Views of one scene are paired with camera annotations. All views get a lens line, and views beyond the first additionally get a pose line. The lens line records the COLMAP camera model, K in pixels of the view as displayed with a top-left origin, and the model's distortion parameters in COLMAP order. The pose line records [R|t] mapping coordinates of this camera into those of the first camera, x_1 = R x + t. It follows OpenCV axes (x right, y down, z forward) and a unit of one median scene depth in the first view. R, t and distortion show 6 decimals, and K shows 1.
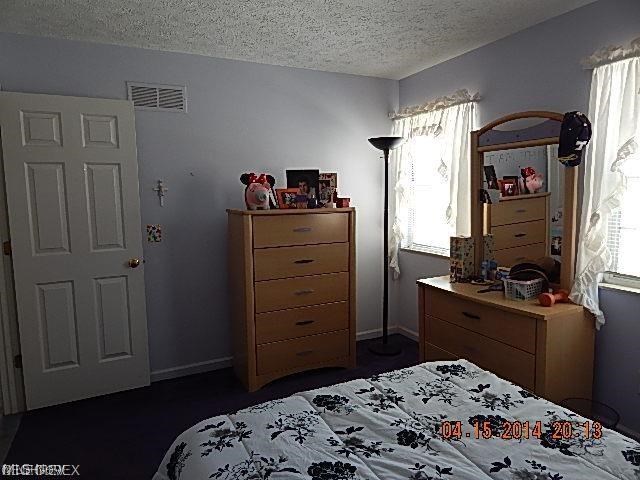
lens RADIAL K [[425.7, 0, 320.0], [0, 425.7, 240.0], [0, 0, 1]] dist [0.000836, 0.000329]
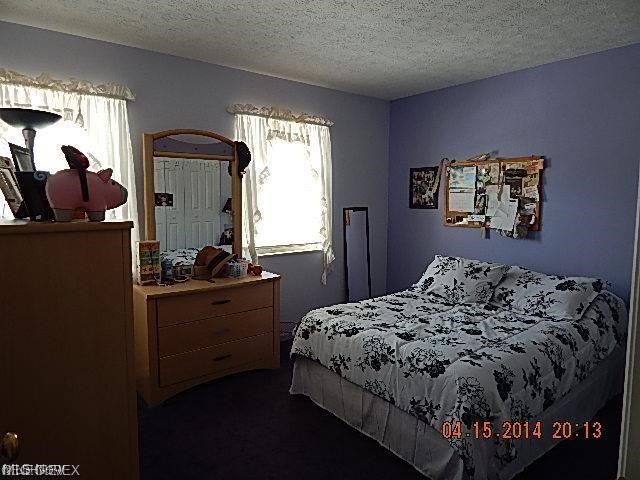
lens RADIAL K [[425.7, 0, 320.0], [0, 425.7, 240.0], [0, 0, 1]] dist [0.000836, 0.000329]
pose [[-0.223853, -0.084510, 0.970952, -1.258546], [0.108886, 0.987828, 0.111082, -0.135856], [-0.968521, 0.130589, -0.211927, 1.498674]]
